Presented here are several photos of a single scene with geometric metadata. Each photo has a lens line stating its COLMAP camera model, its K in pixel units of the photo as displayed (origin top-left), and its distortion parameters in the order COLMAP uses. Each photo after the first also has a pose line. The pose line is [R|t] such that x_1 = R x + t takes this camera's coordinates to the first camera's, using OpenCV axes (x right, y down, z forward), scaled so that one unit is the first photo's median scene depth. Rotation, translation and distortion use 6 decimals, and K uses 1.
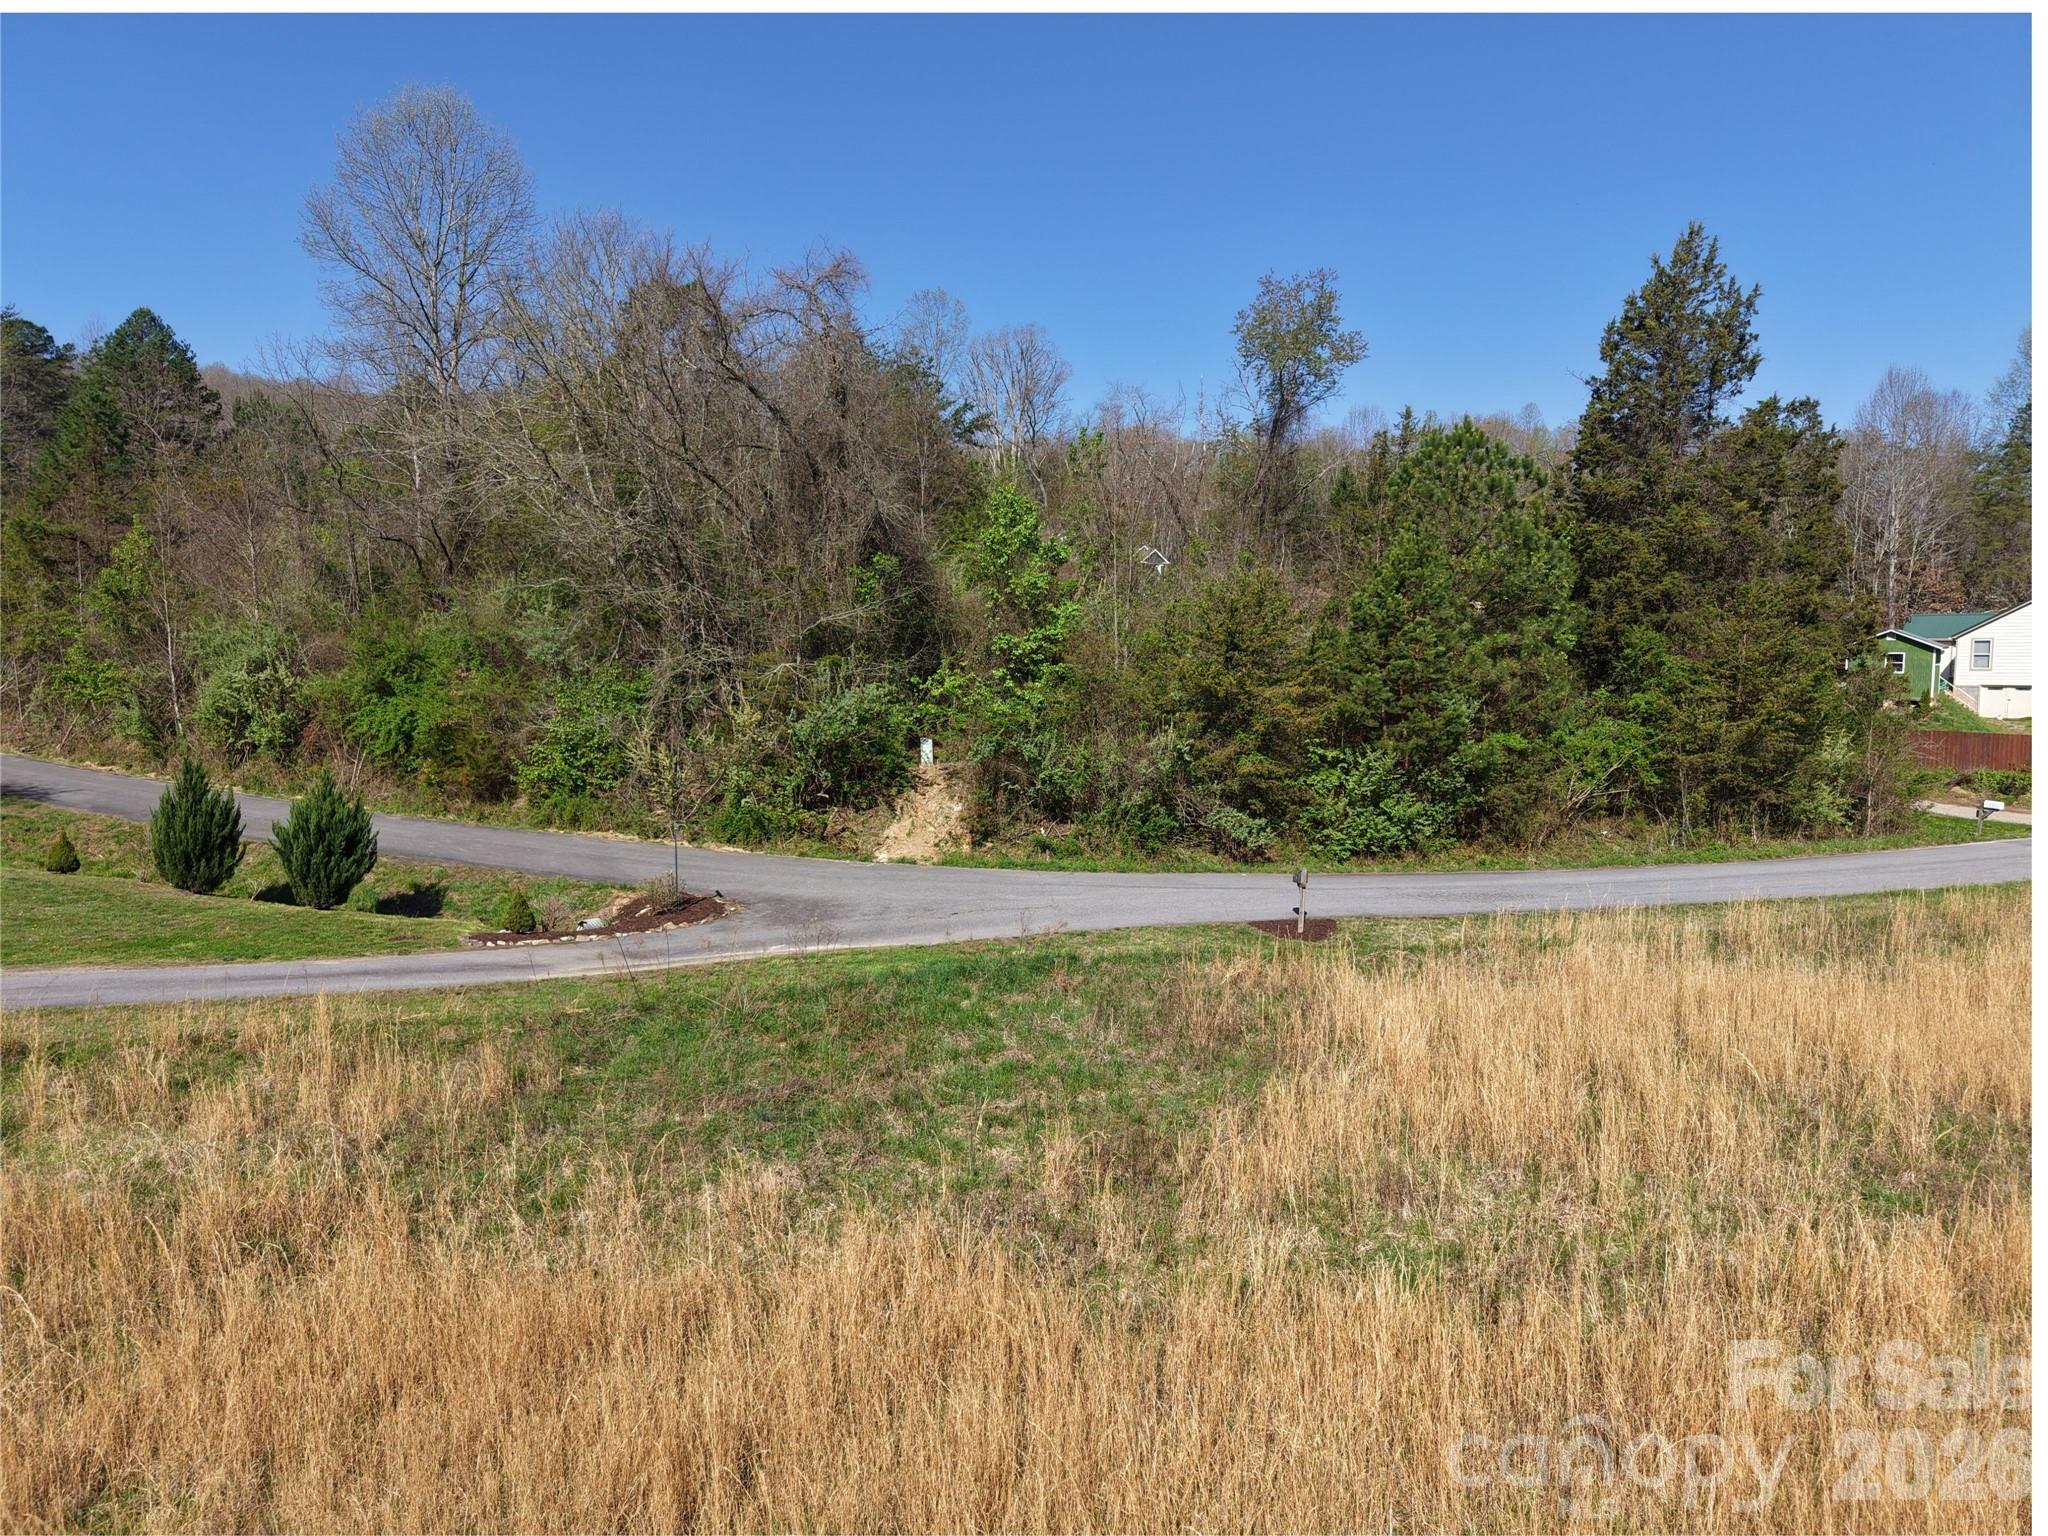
lens RADIAL K [[960.9, 0, 1024.0], [0, 960.9, 768.0], [0, 0, 1]] dist [0.000960, -0.004044]
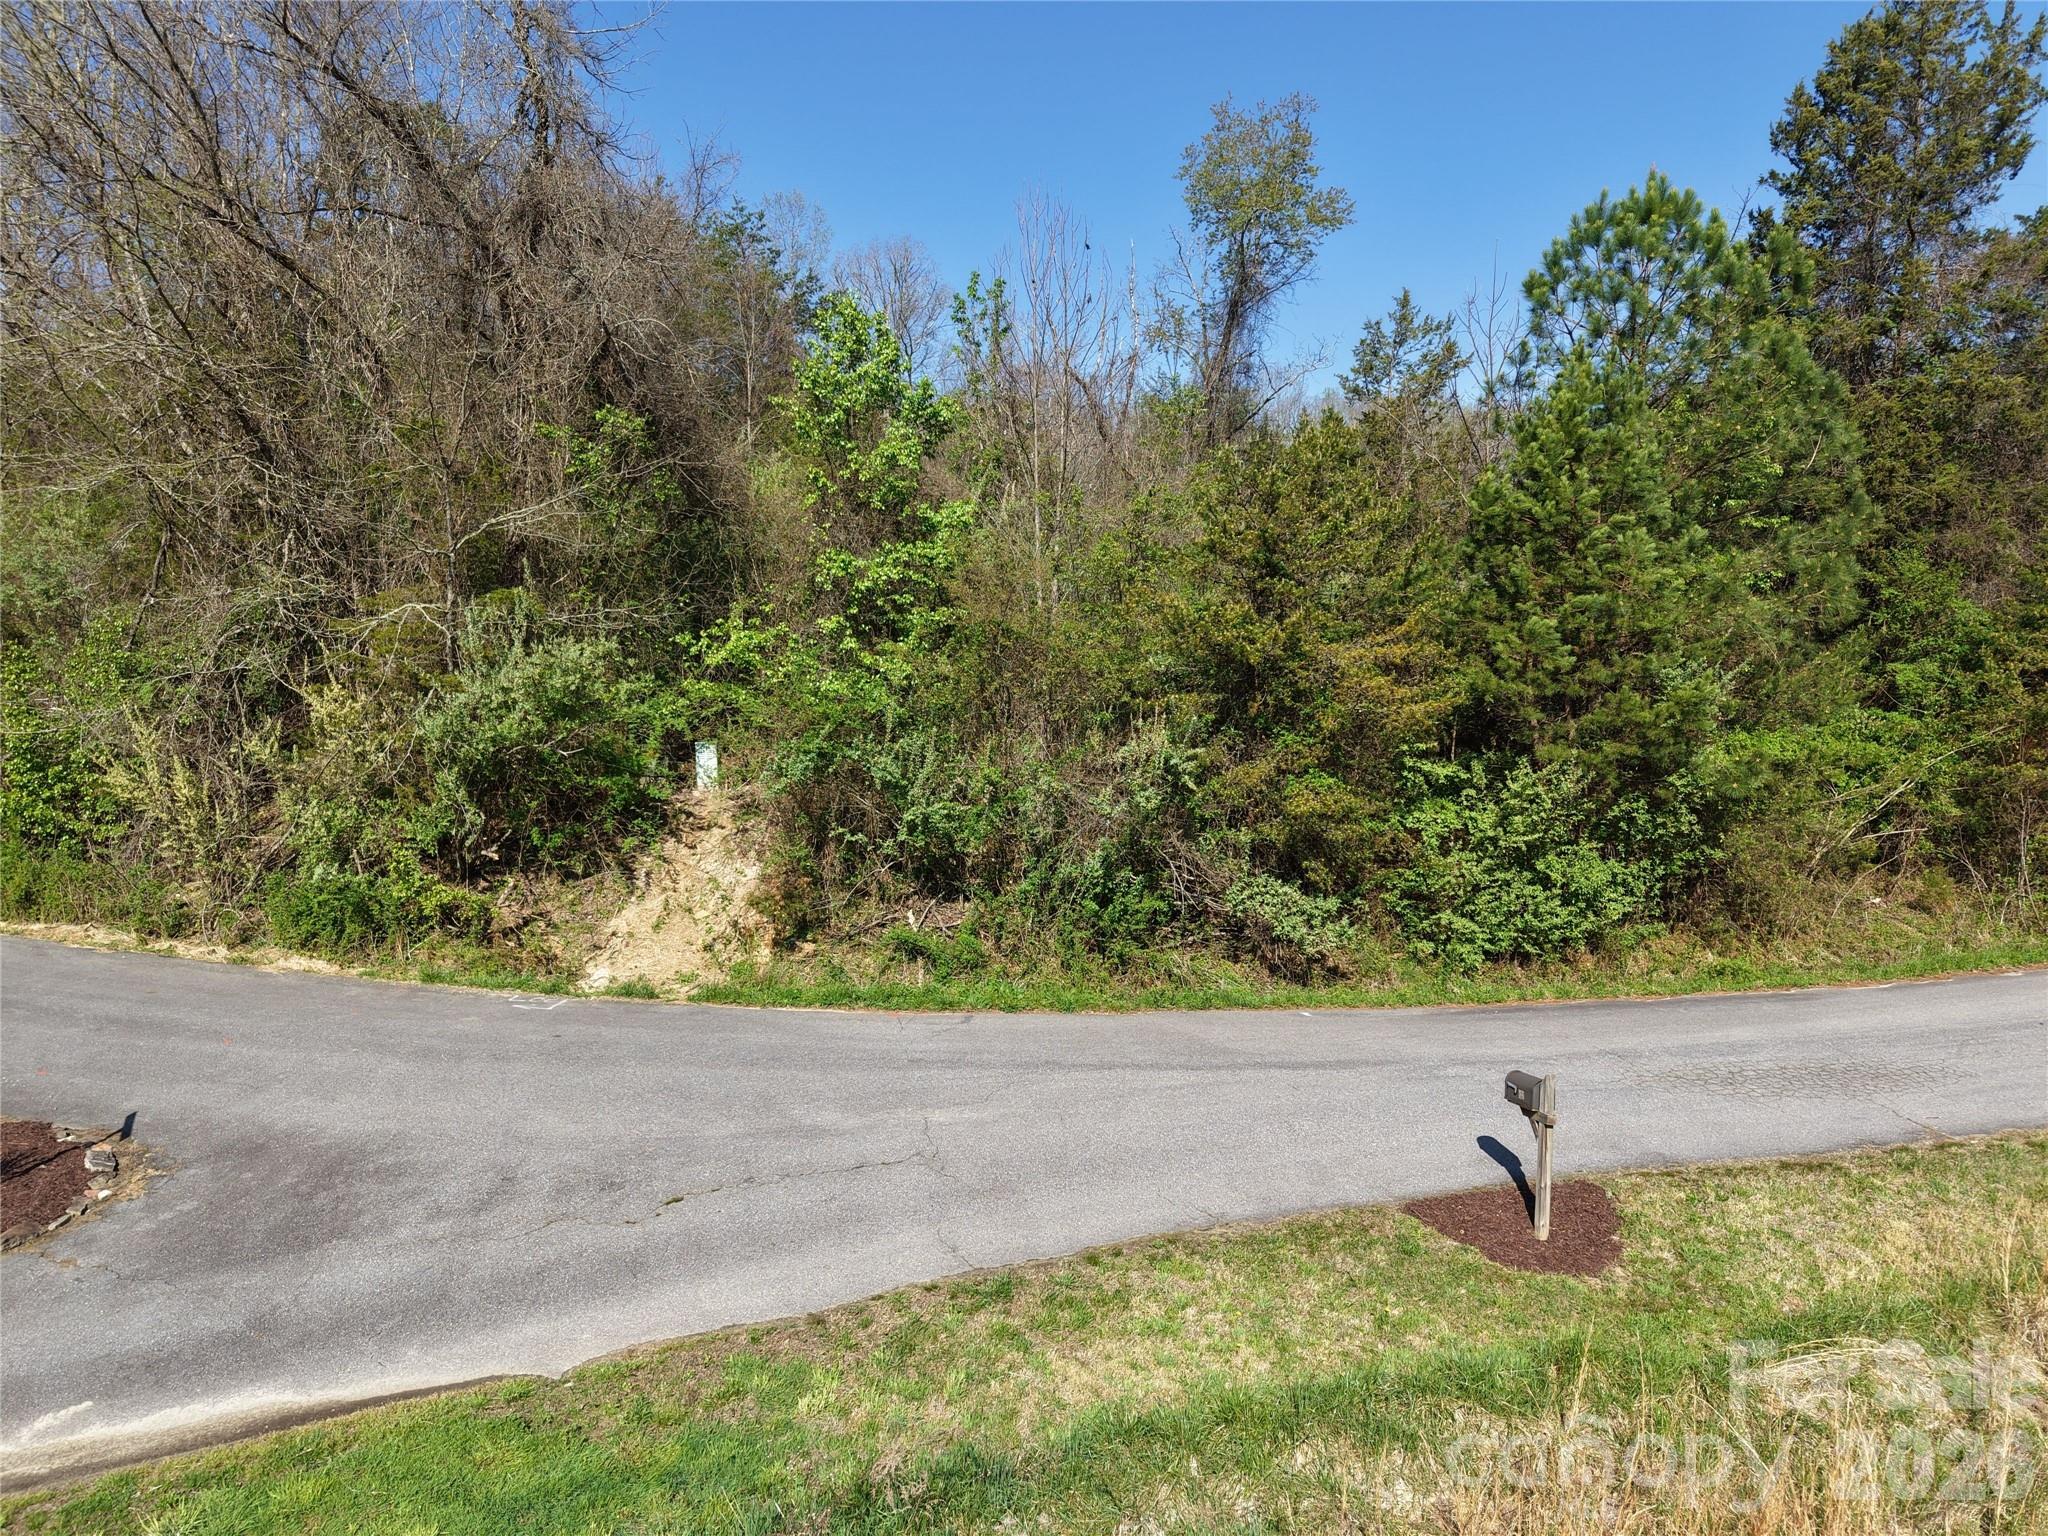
lens RADIAL K [[960.9, 0, 1024.0], [0, 960.9, 768.0], [0, 0, 1]] dist [0.000960, -0.004044]
pose [[0.993429, -0.009501, 0.114056, 0.021711], [0.007966, 0.999872, 0.013907, -0.024543], [-0.114174, -0.012907, 0.993377, 0.464796]]
